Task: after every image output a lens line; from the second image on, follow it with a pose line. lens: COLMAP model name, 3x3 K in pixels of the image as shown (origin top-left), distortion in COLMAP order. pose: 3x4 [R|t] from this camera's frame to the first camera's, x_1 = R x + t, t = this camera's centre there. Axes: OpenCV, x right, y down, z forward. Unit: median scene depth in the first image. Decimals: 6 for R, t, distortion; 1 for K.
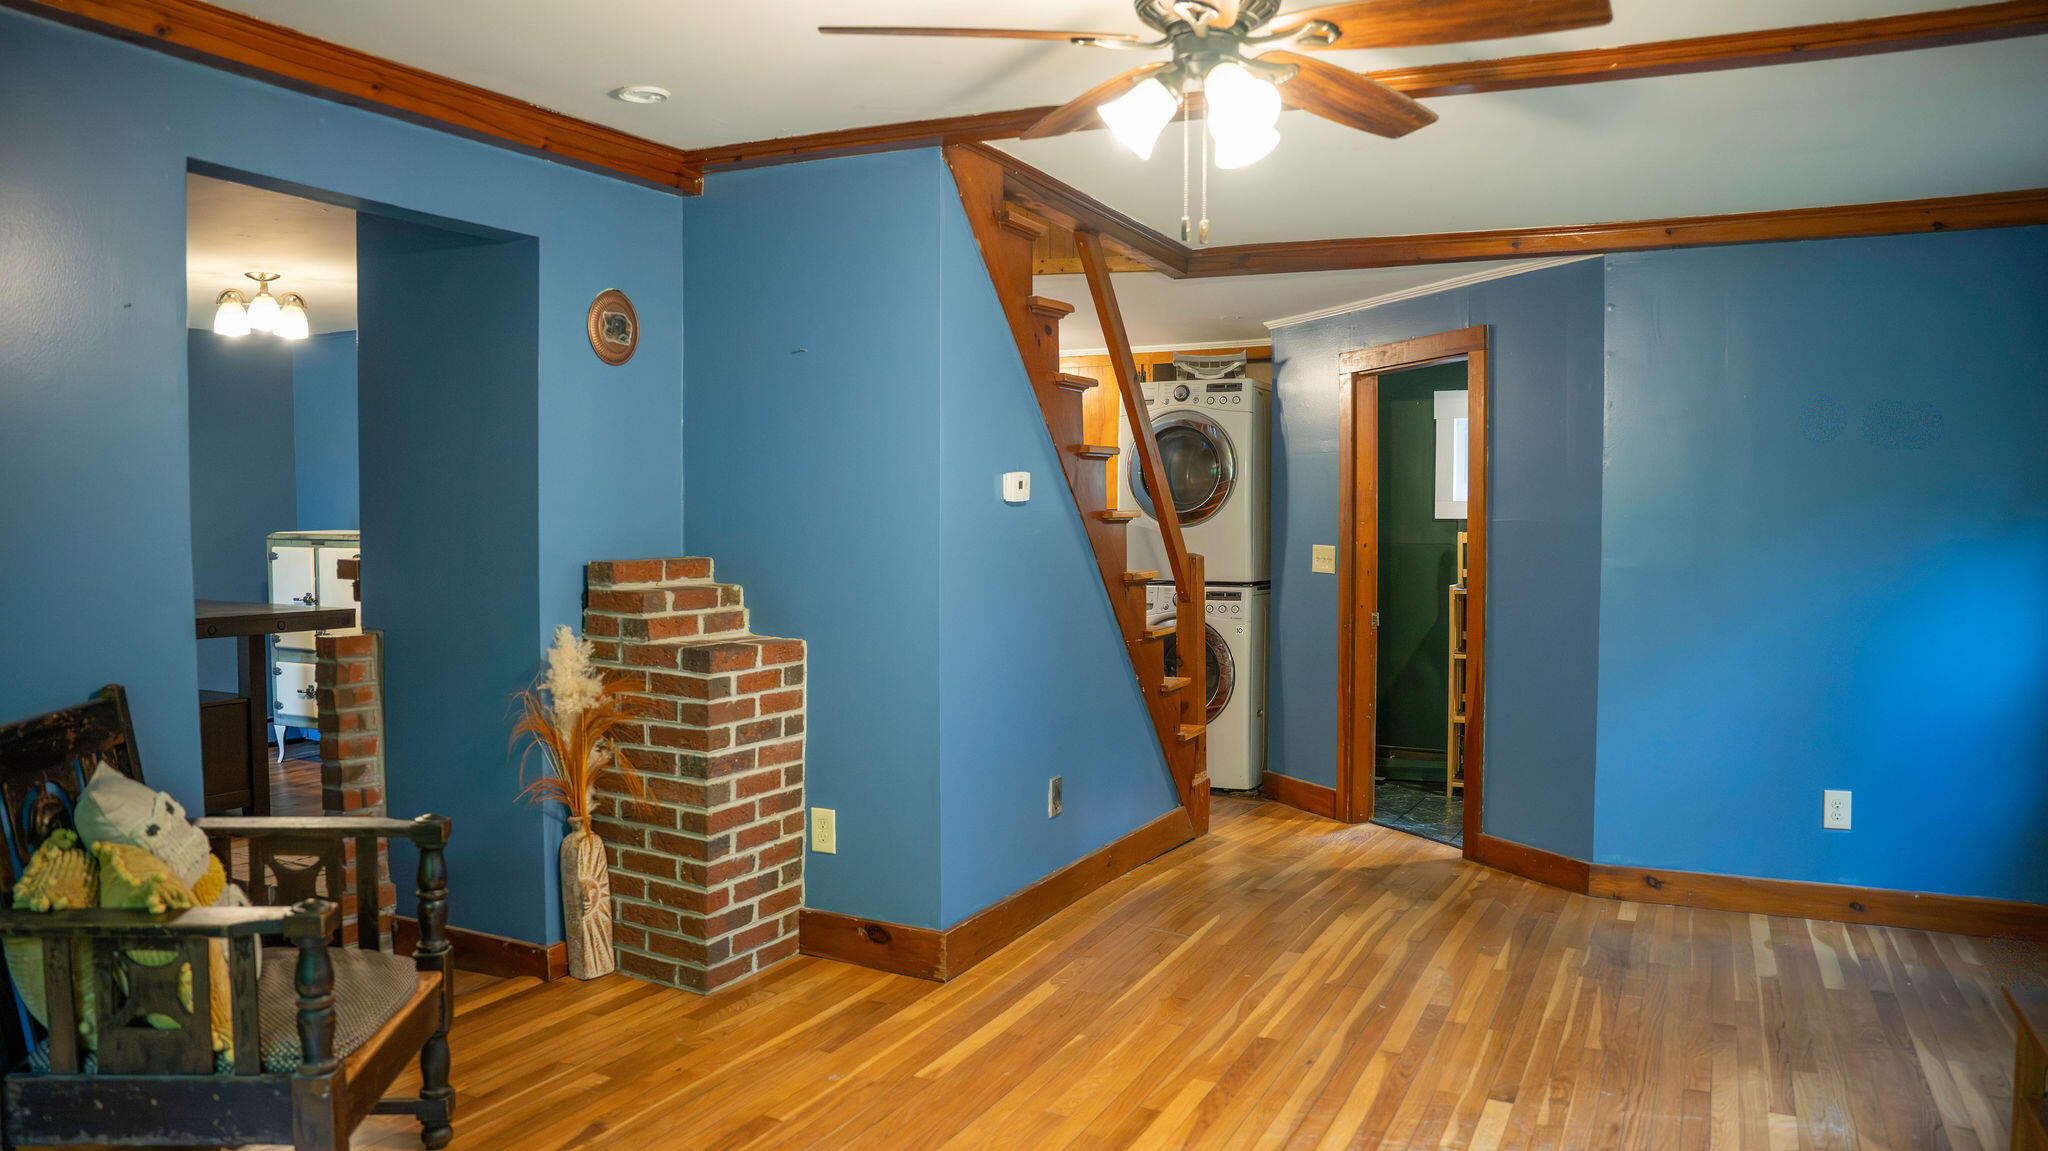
lens RADIAL K [[1494.4, 0, 987.3], [0, 1494.4, 583.1], [0, 0, 1]] dist [-0.095480, 0.086461]
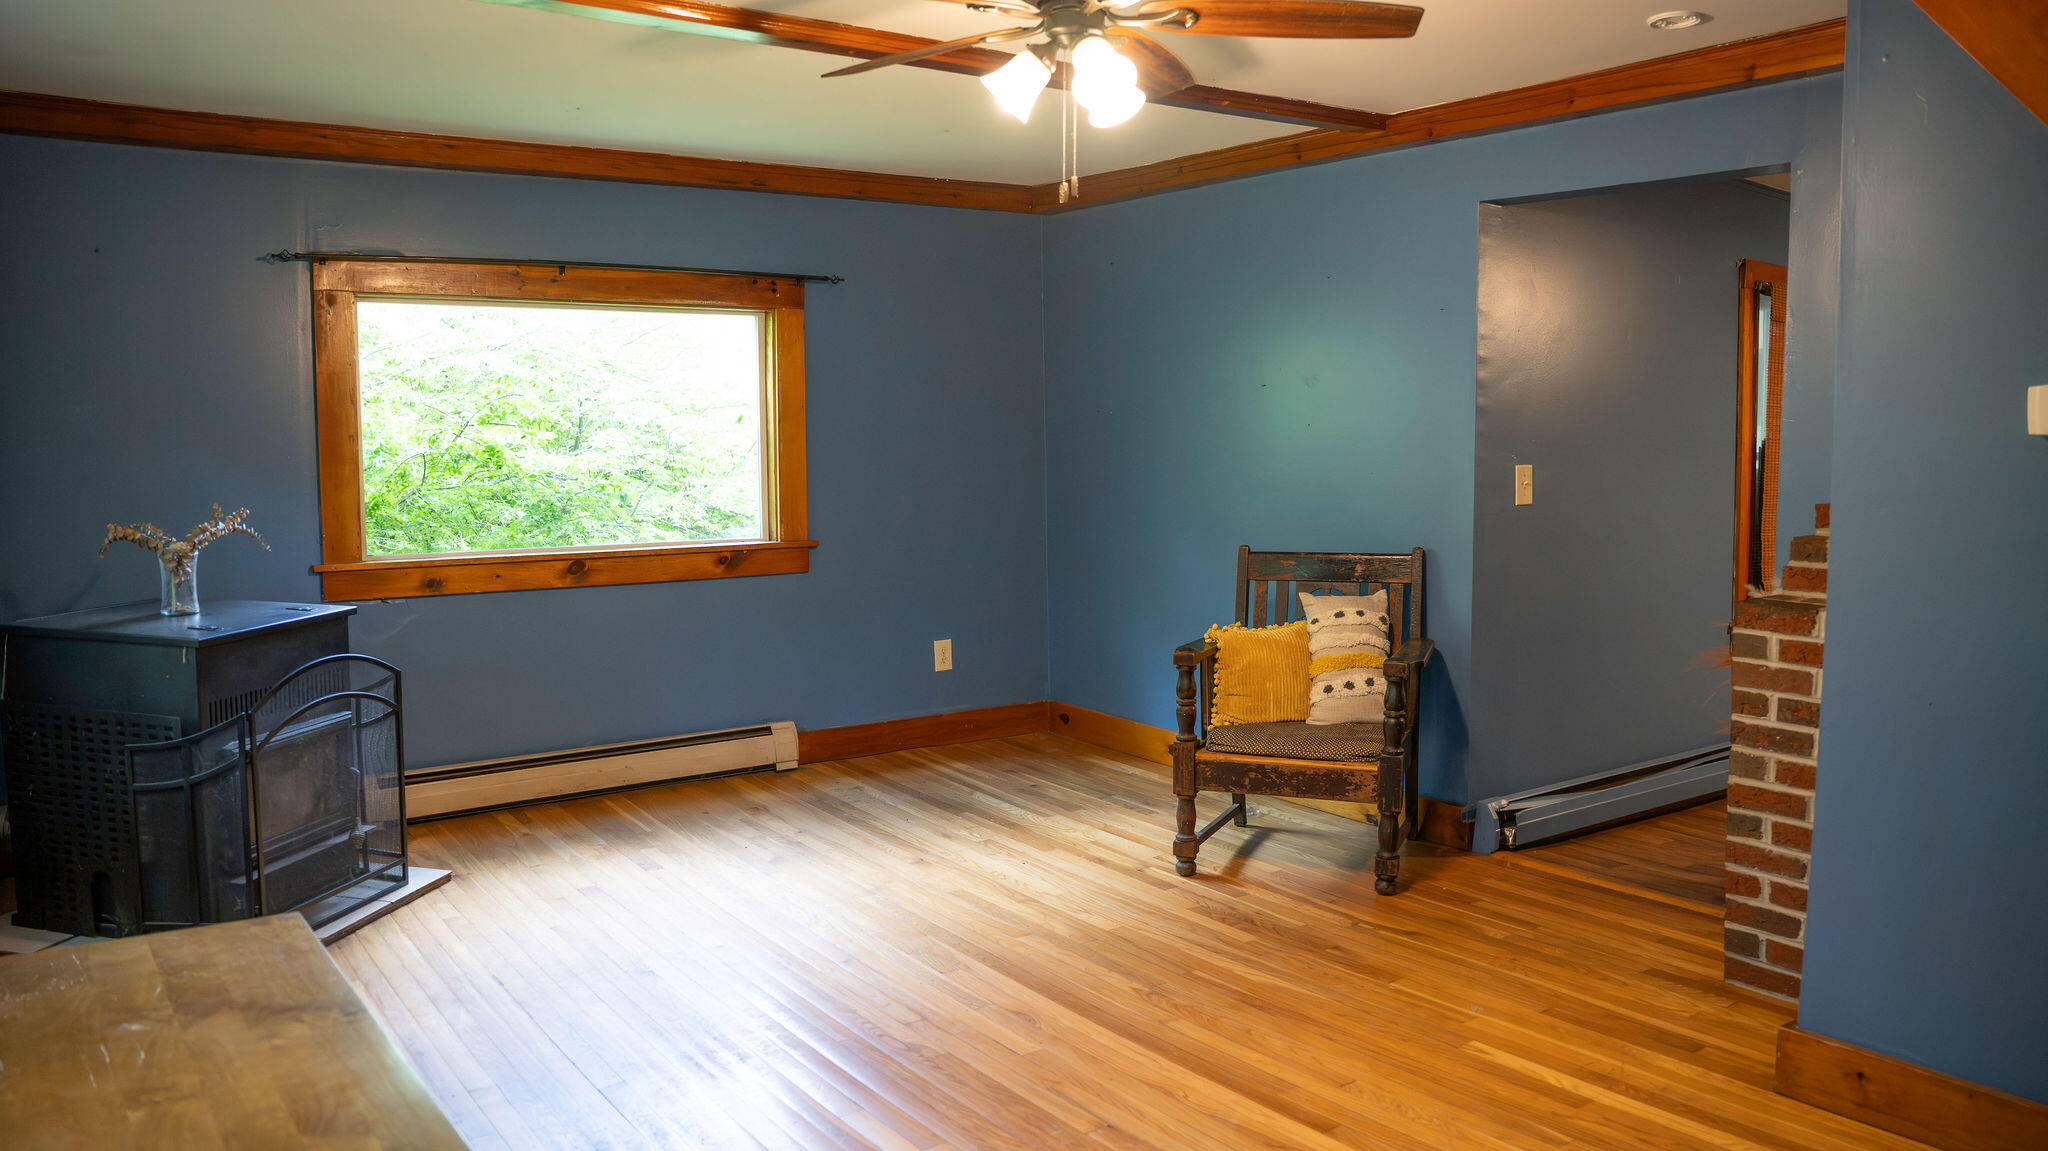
lens RADIAL K [[1494.4, 0, 987.3], [0, 1494.4, 583.1], [0, 0, 1]] dist [-0.095480, 0.086461]
pose [[-0.483612, 0.084031, -0.871239, 0.833696], [-0.045318, 0.991642, 0.120800, -0.054117], [0.874108, 0.097903, -0.475762, 1.064139]]
